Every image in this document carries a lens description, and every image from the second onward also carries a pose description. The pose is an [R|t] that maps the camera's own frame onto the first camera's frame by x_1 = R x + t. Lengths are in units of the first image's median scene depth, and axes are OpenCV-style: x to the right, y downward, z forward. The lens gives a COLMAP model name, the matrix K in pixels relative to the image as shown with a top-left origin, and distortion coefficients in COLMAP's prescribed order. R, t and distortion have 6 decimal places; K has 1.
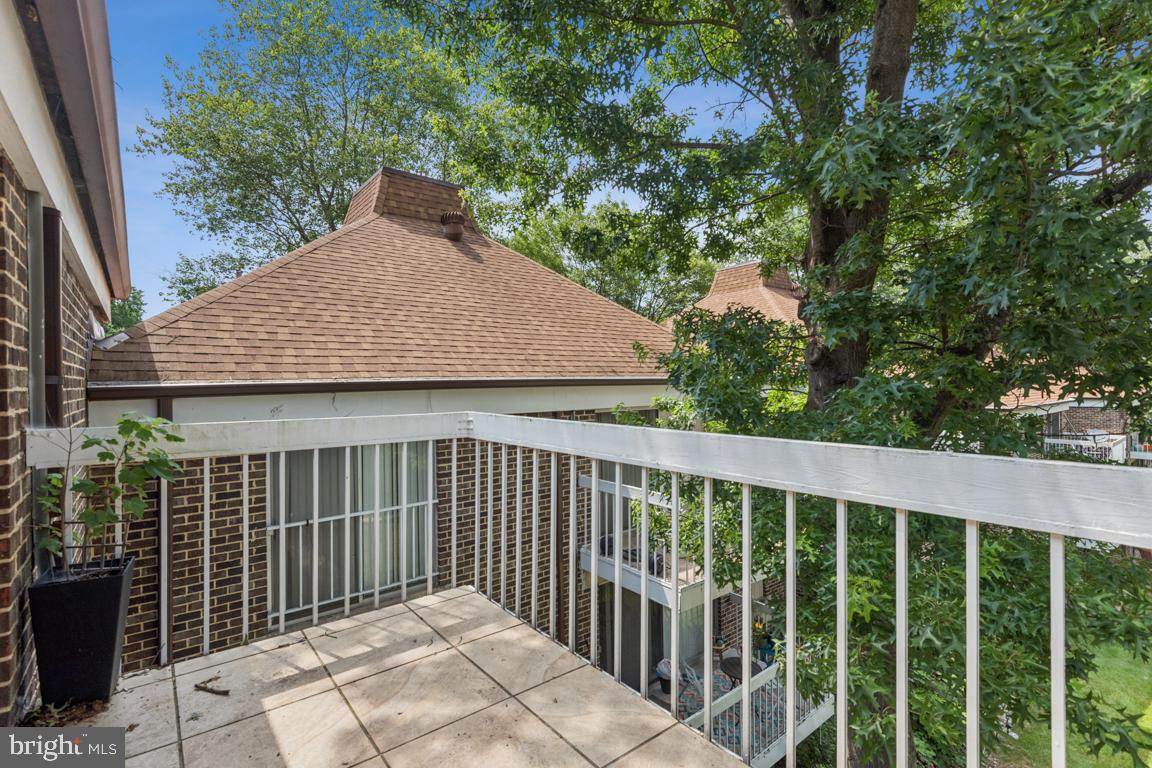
lens RADIAL K [[535.1, 0, 579.9], [0, 535.1, 384.7], [0, 0, 1]] dist [0.001261, 0.000085]
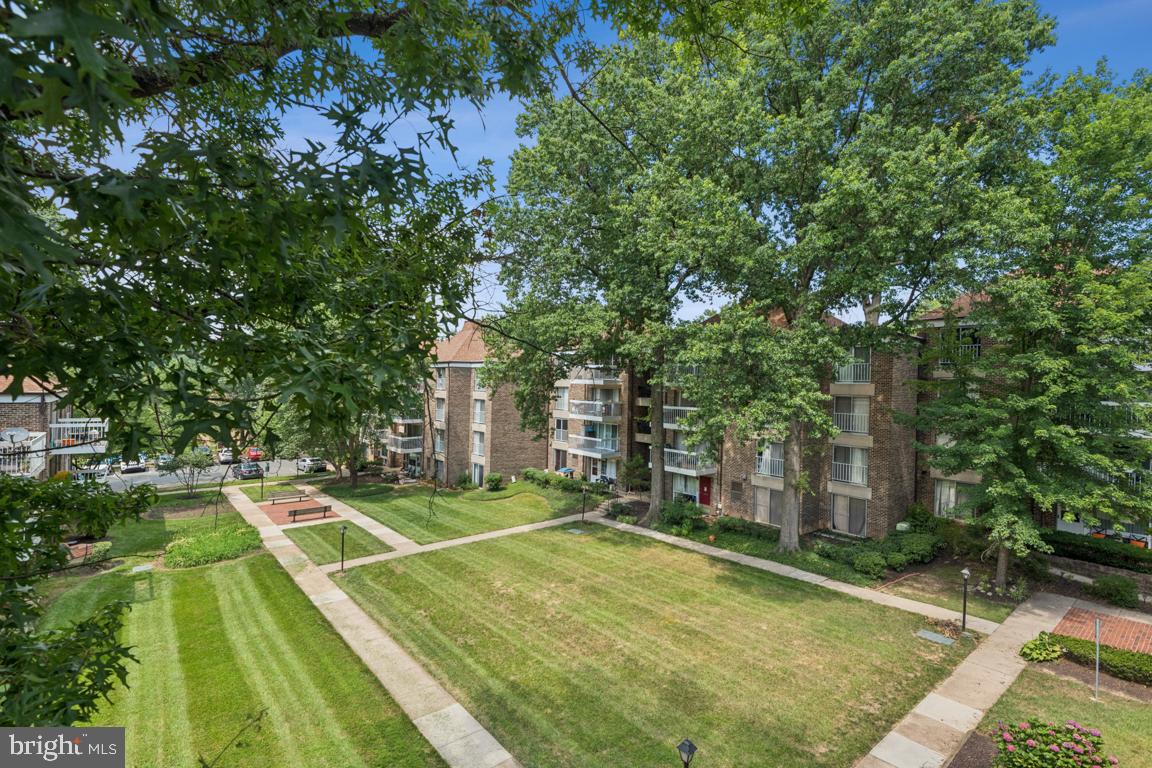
lens RADIAL K [[535.1, 0, 572.6], [0, 535.1, 388.7], [0, 0, 1]] dist [0.001261, 0.000085]
pose [[-0.006048, -0.003626, 0.999975, 0.414069], [-0.015034, 0.999881, 0.003535, 0.016407], [-0.999869, -0.015012, -0.006102, 0.466115]]
